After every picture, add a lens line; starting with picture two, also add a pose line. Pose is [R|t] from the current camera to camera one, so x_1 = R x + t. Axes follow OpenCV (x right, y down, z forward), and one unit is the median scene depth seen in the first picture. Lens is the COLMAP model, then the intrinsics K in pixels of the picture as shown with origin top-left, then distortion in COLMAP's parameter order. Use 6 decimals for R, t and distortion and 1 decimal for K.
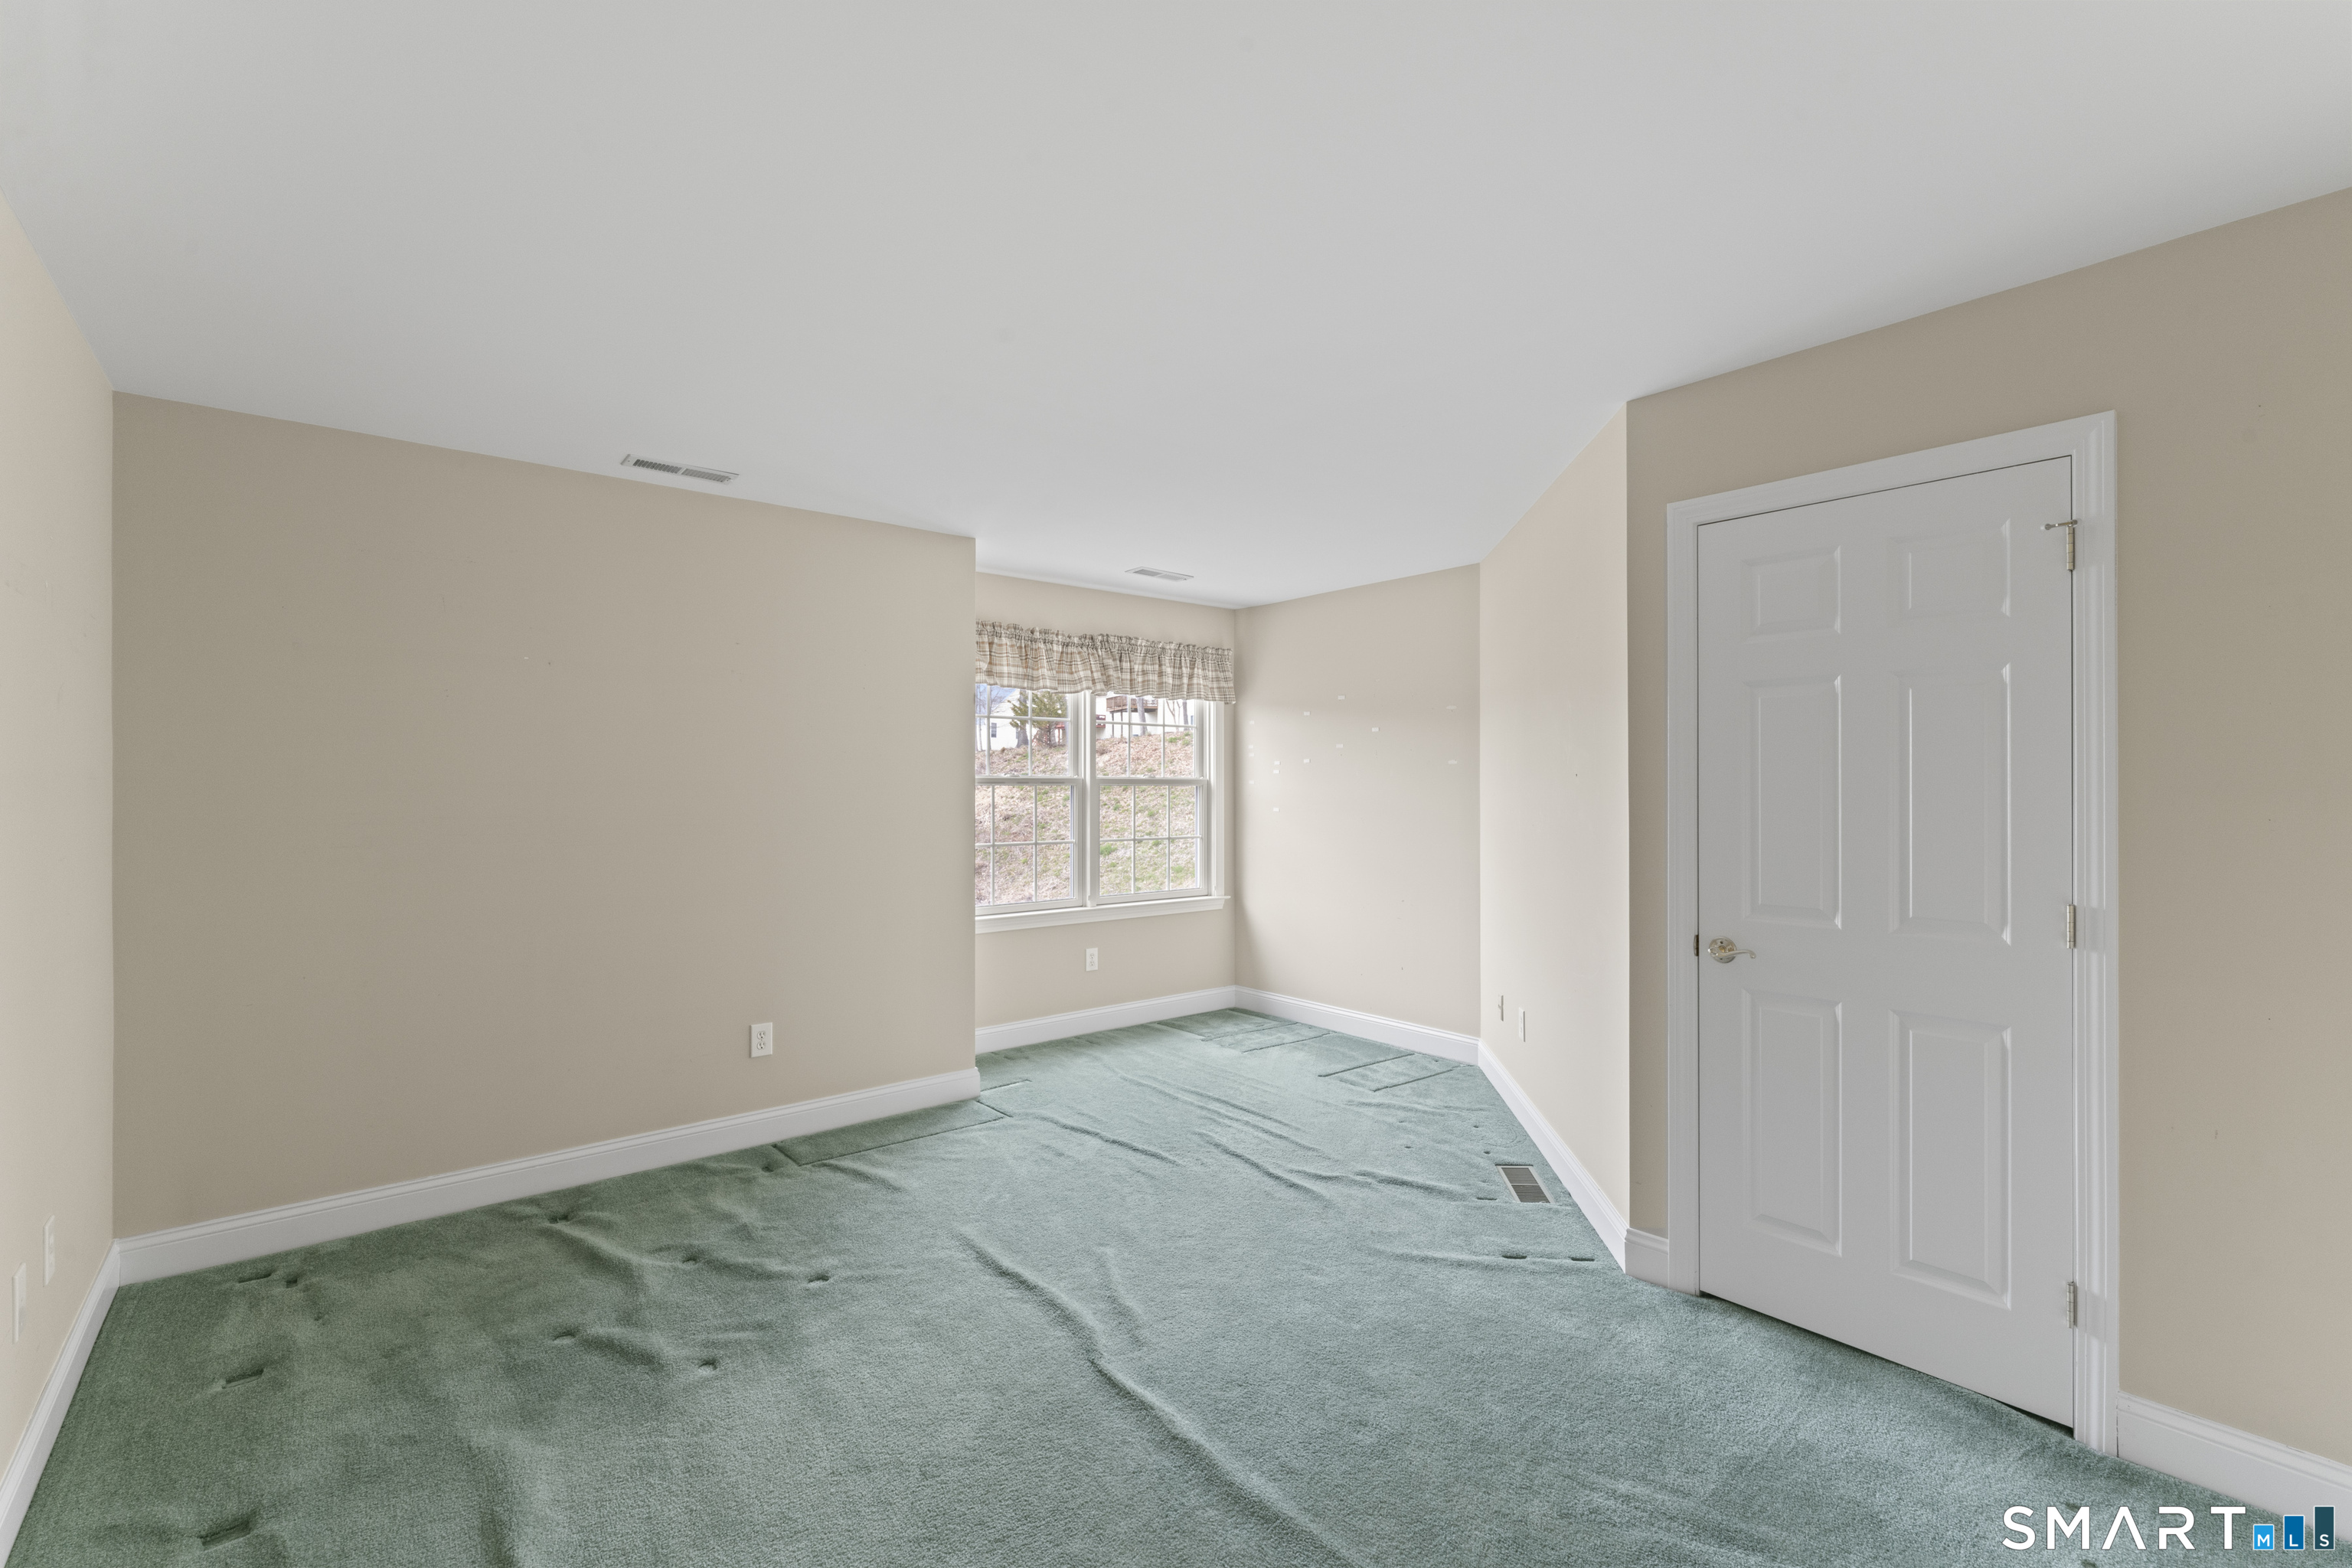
lens RADIAL K [[1003.3, 0, 1172.7], [0, 1003.3, 791.2], [0, 0, 1]] dist [0.001487, -0.000015]
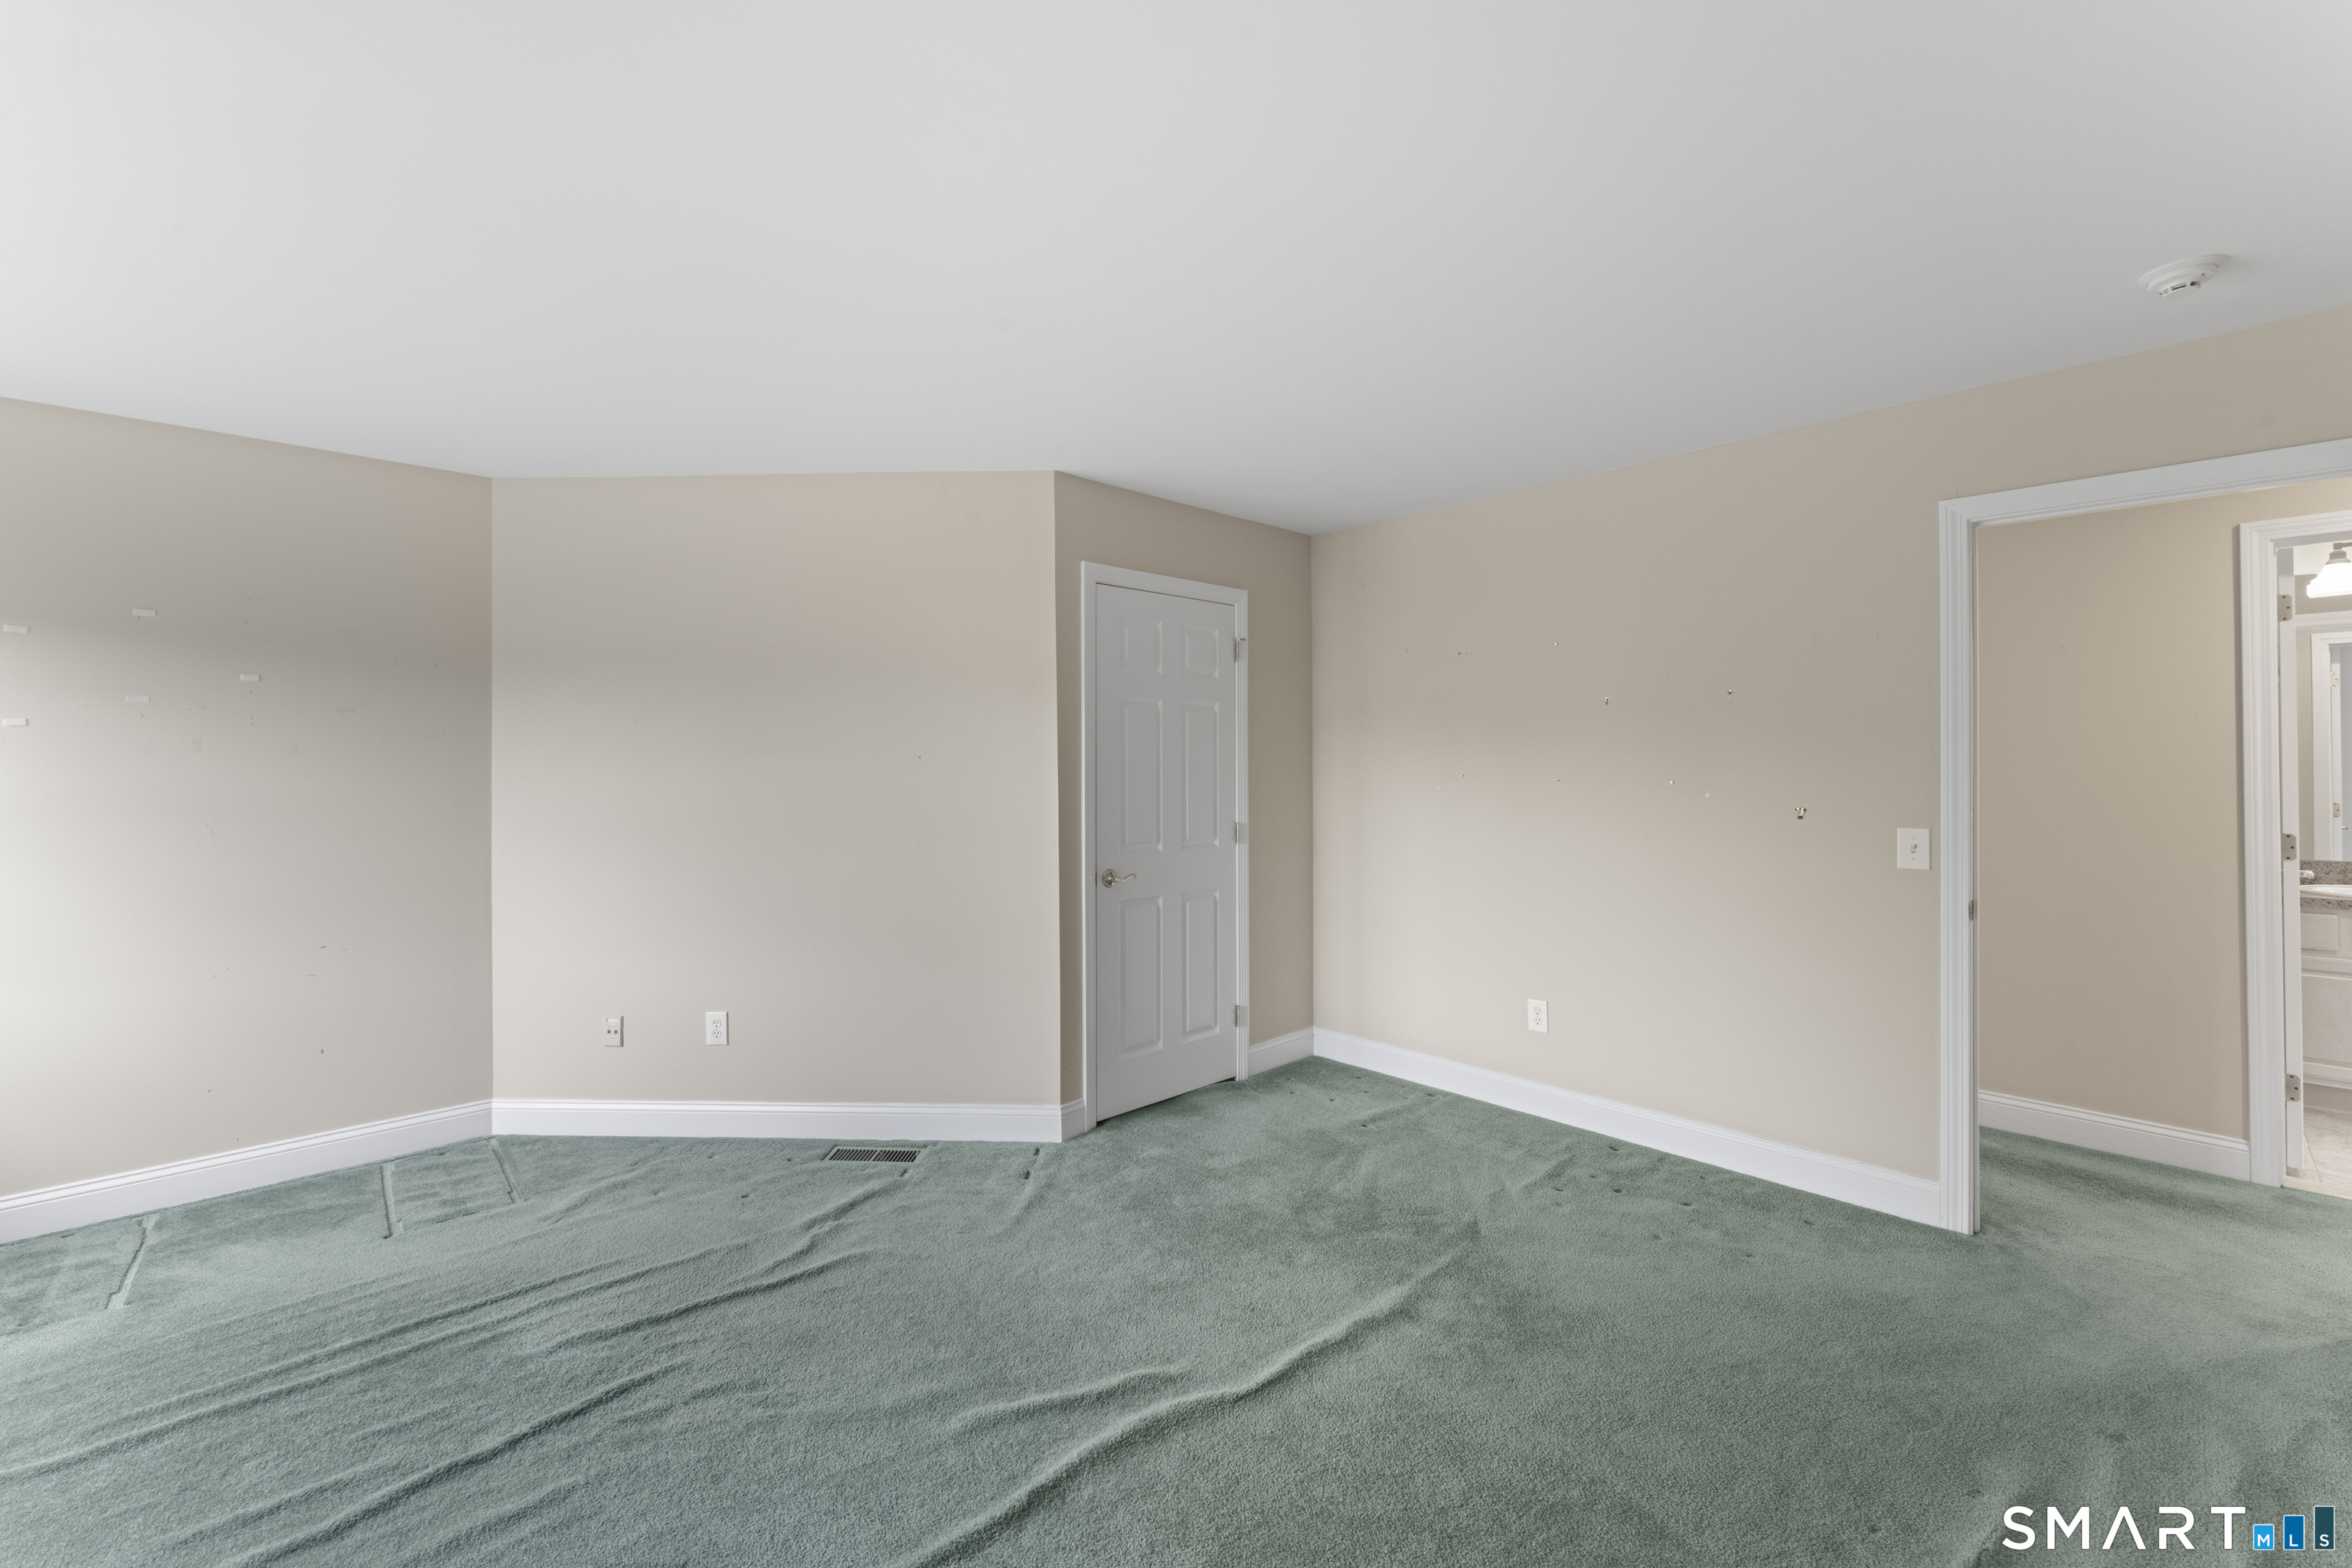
lens RADIAL K [[949.8, 0, 1173.0], [0, 949.8, 761.1], [0, 0, 1]] dist [-0.000595, -0.000696]
pose [[-0.054576, 0.002738, 0.998506, -0.603402], [0.007683, 0.999968, -0.002322, -0.006241], [-0.998480, 0.007545, -0.054595, 0.708585]]
